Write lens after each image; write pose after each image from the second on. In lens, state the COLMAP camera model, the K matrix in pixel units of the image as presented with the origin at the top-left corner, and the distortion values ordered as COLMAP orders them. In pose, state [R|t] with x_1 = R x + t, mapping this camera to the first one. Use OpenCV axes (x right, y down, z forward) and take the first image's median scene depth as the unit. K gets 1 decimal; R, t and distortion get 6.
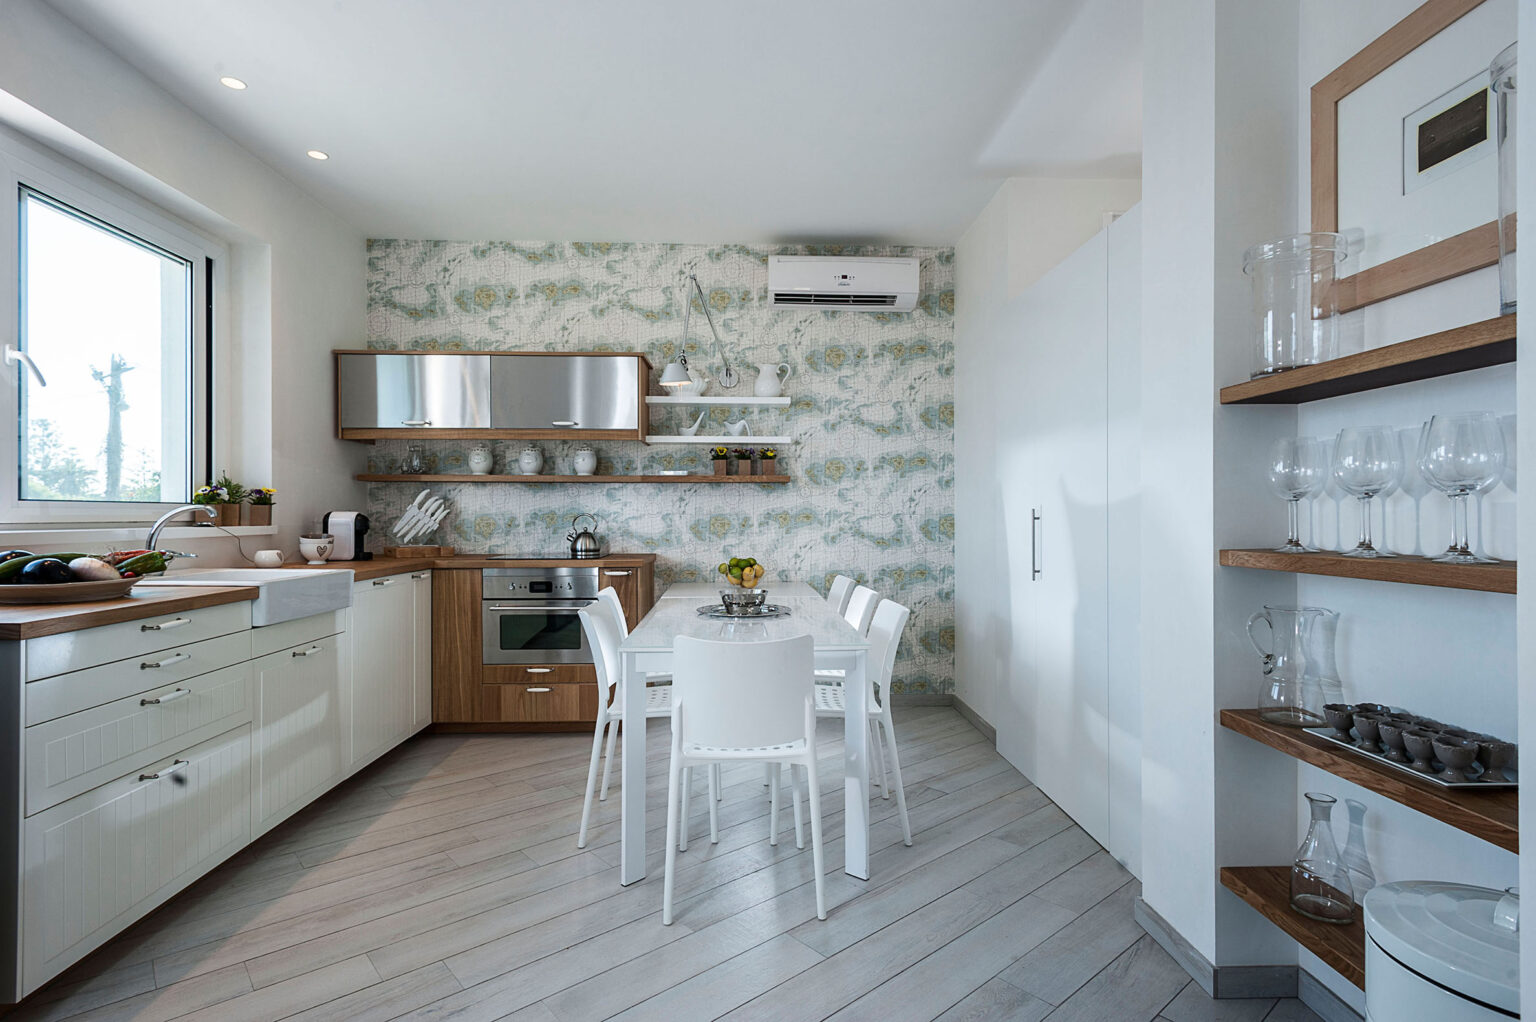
lens RADIAL K [[754.1, 0, 765.5], [0, 754.1, 514.6], [0, 0, 1]] dist [0.012996, -0.000779]
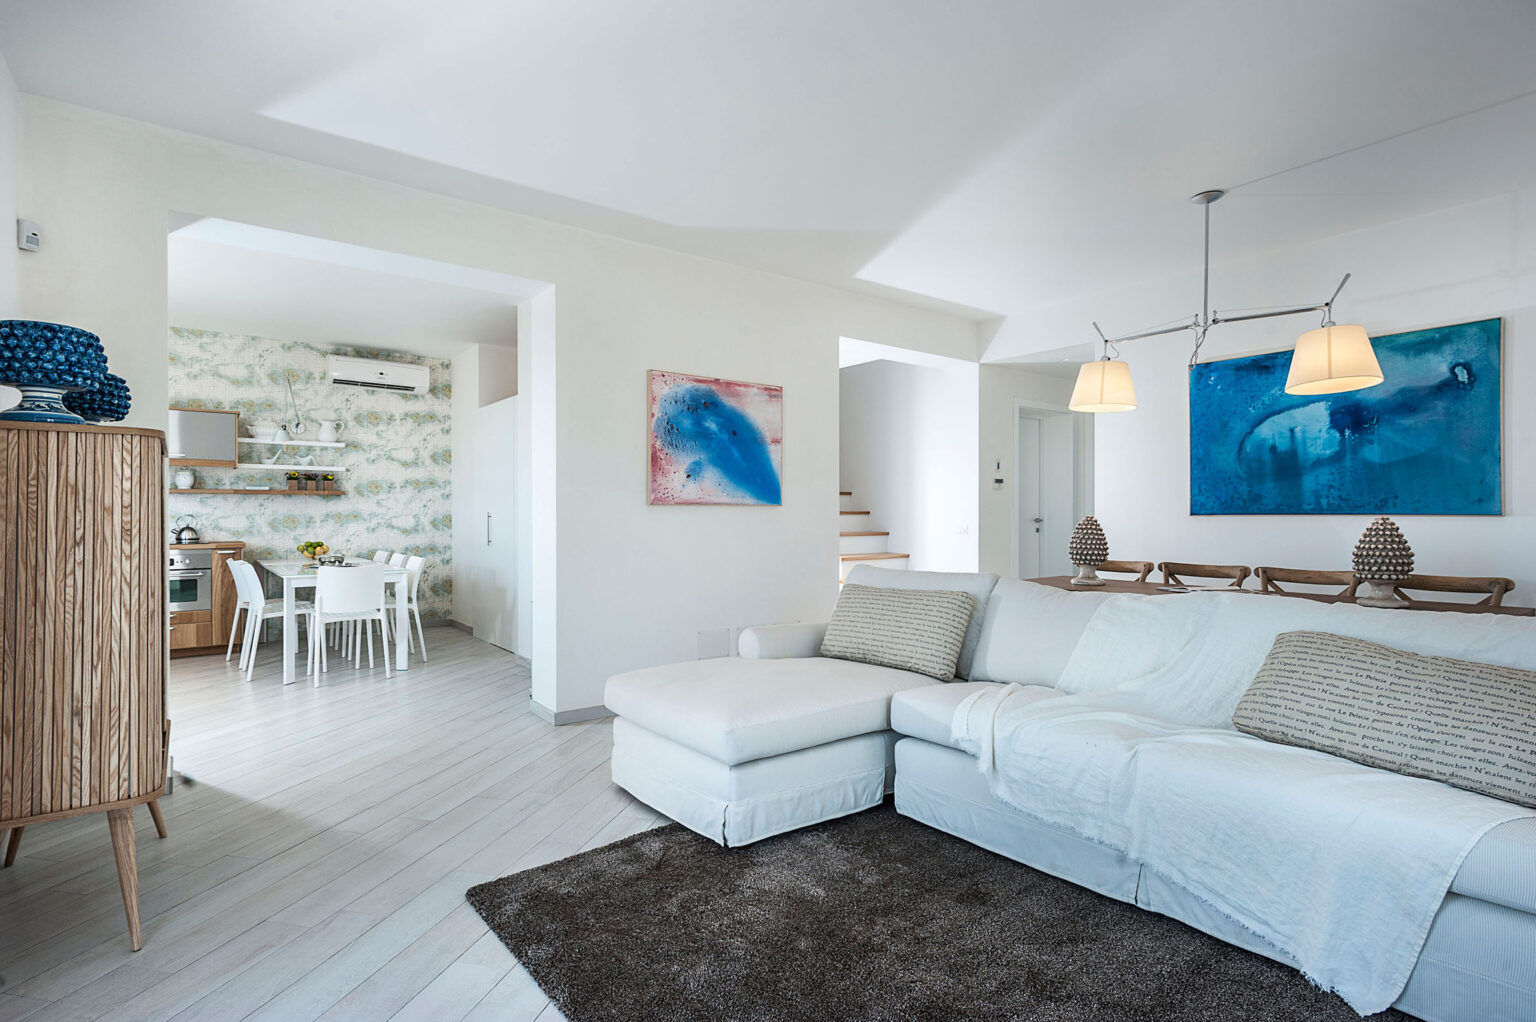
lens RADIAL K [[754.1, 0, 765.5], [0, 754.1, 514.6], [0, 0, 1]] dist [0.012996, -0.000779]
pose [[0.812979, -0.001960, 0.582290, -0.175512], [0.003034, 0.999995, -0.000870, 0.003369], [-0.582285, 0.002474, 0.812981, -0.835863]]
